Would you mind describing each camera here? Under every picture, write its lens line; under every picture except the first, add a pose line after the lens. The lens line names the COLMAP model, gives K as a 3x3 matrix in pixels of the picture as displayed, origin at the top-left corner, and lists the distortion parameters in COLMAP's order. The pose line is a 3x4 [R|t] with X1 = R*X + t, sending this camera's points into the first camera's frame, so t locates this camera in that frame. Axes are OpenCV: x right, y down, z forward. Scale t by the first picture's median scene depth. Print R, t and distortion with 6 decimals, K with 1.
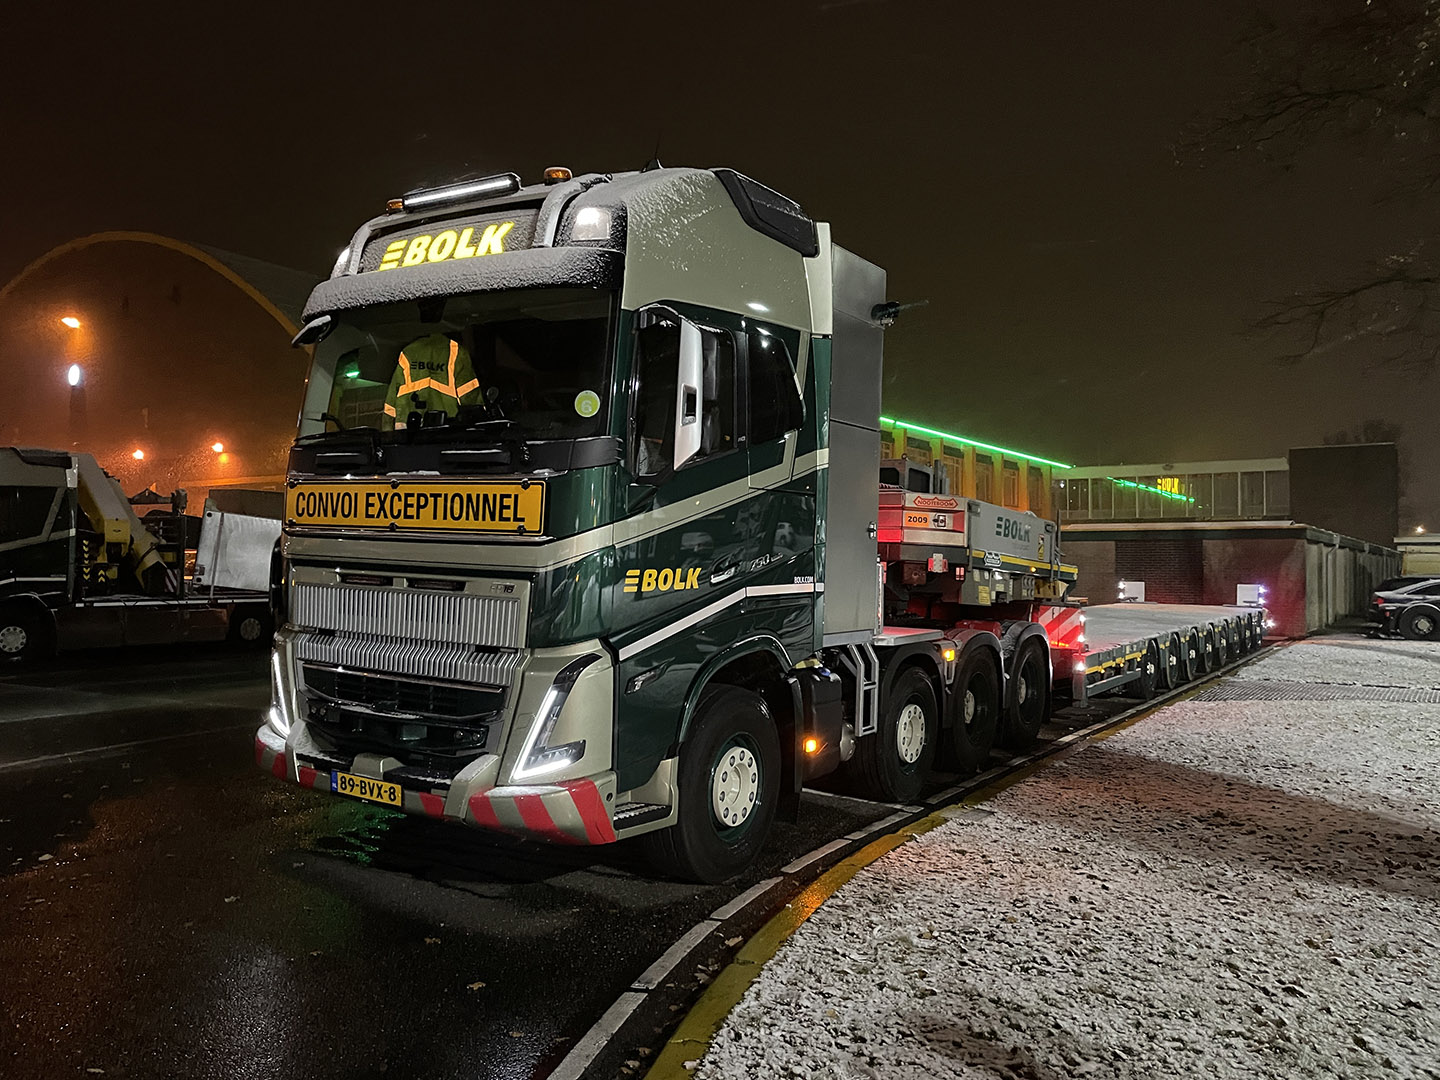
lens RADIAL K [[1125.3, 0, 716.9], [0, 1125.3, 536.0], [0, 0, 1]] dist [0.034209, -0.008841]
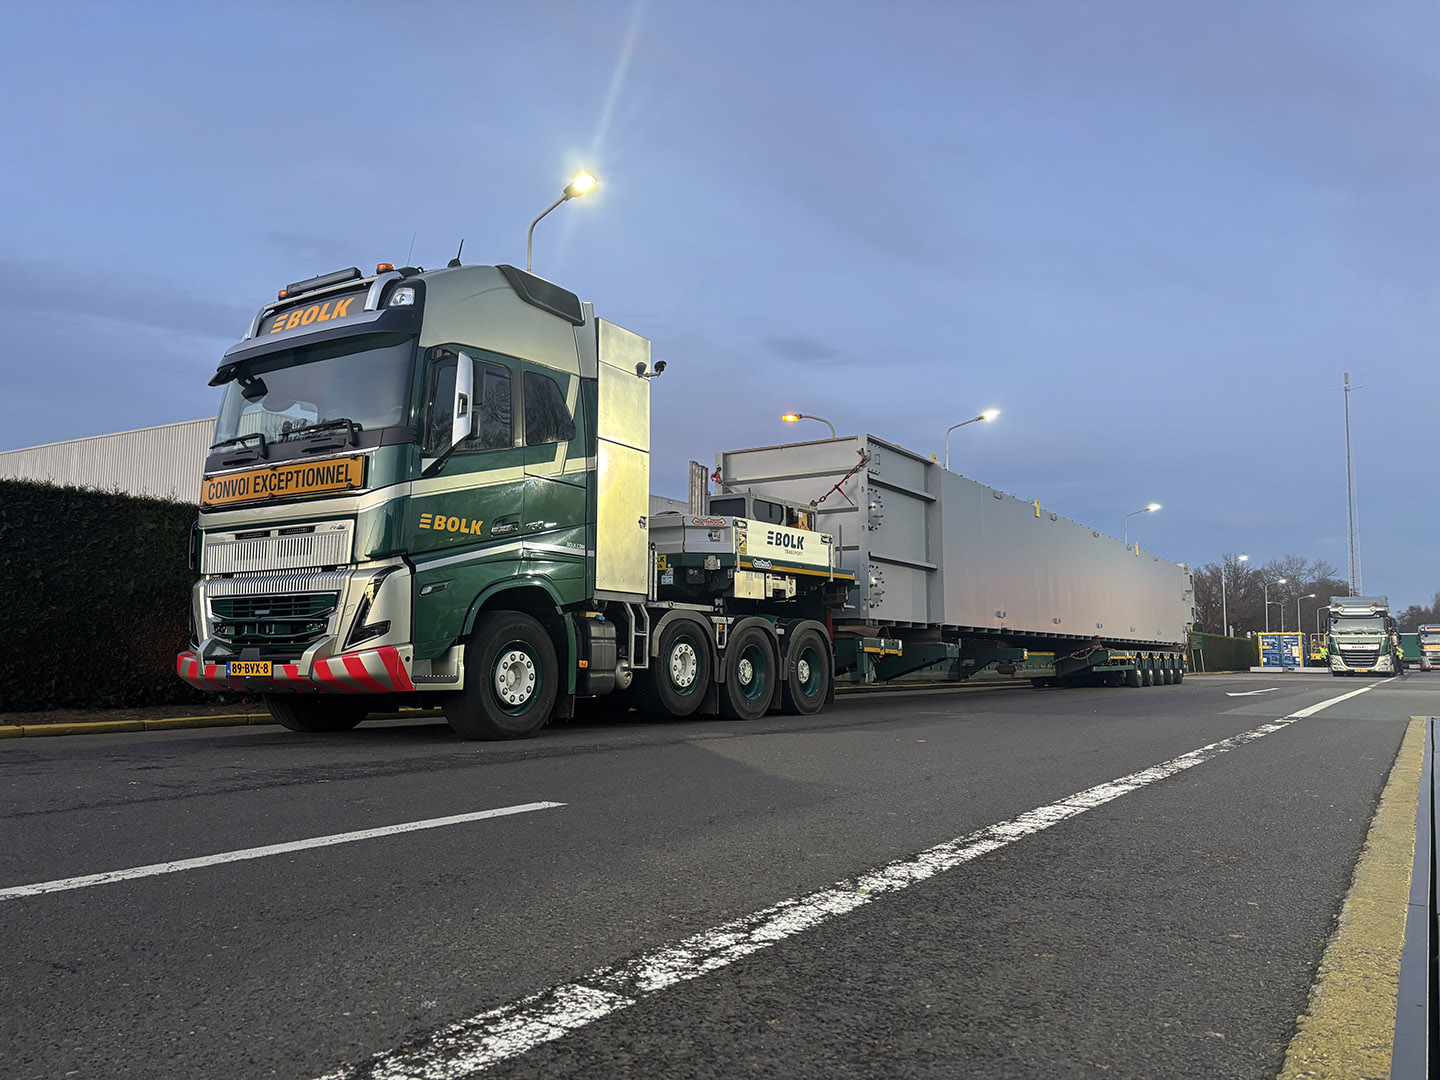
lens RADIAL K [[1100.5, 0, 759.1], [0, 1100.5, 554.1], [0, 0, 1]] dist [-0.026264, -0.007568]
pose [[0.997946, -0.027940, 0.057655, 0.273195], [0.033785, 0.994104, -0.103035, 0.240824], [-0.054436, 0.104771, 0.993005, -0.464992]]
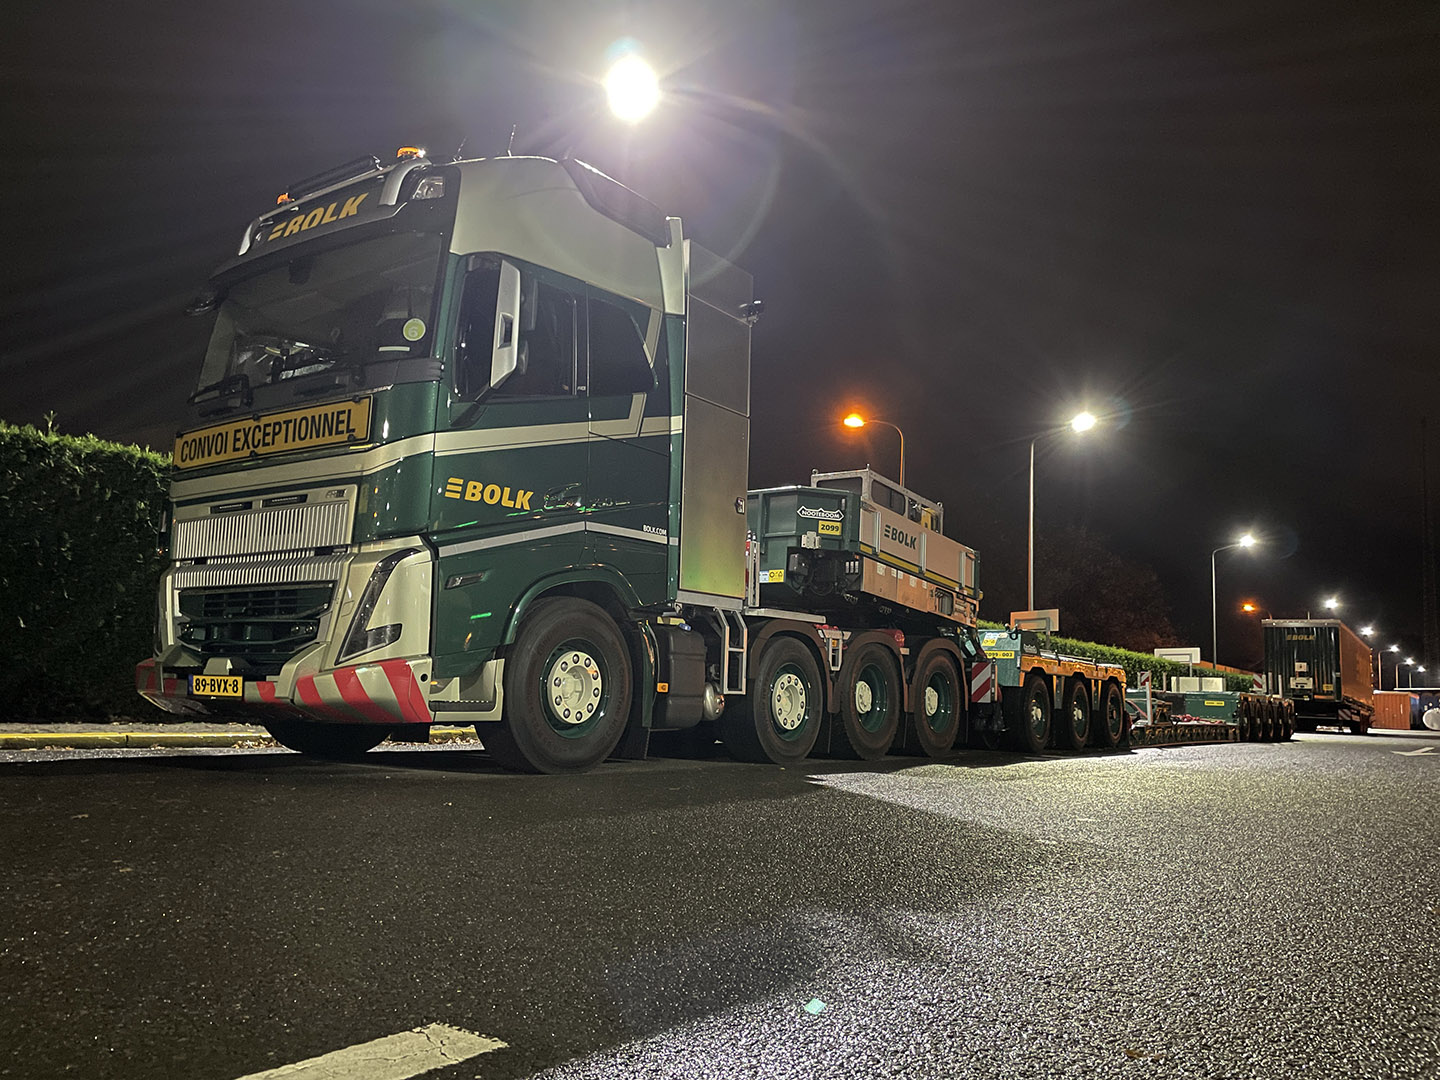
lens RADIAL K [[1125.3, 0, 715.8], [0, 1125.3, 553.6], [0, 0, 1]] dist [0.034209, -0.008841]
pose [[0.998896, -0.014064, -0.044819, 0.220029], [0.008583, 0.992711, -0.120216, 0.228962], [0.046183, 0.119699, 0.991736, -0.076078]]
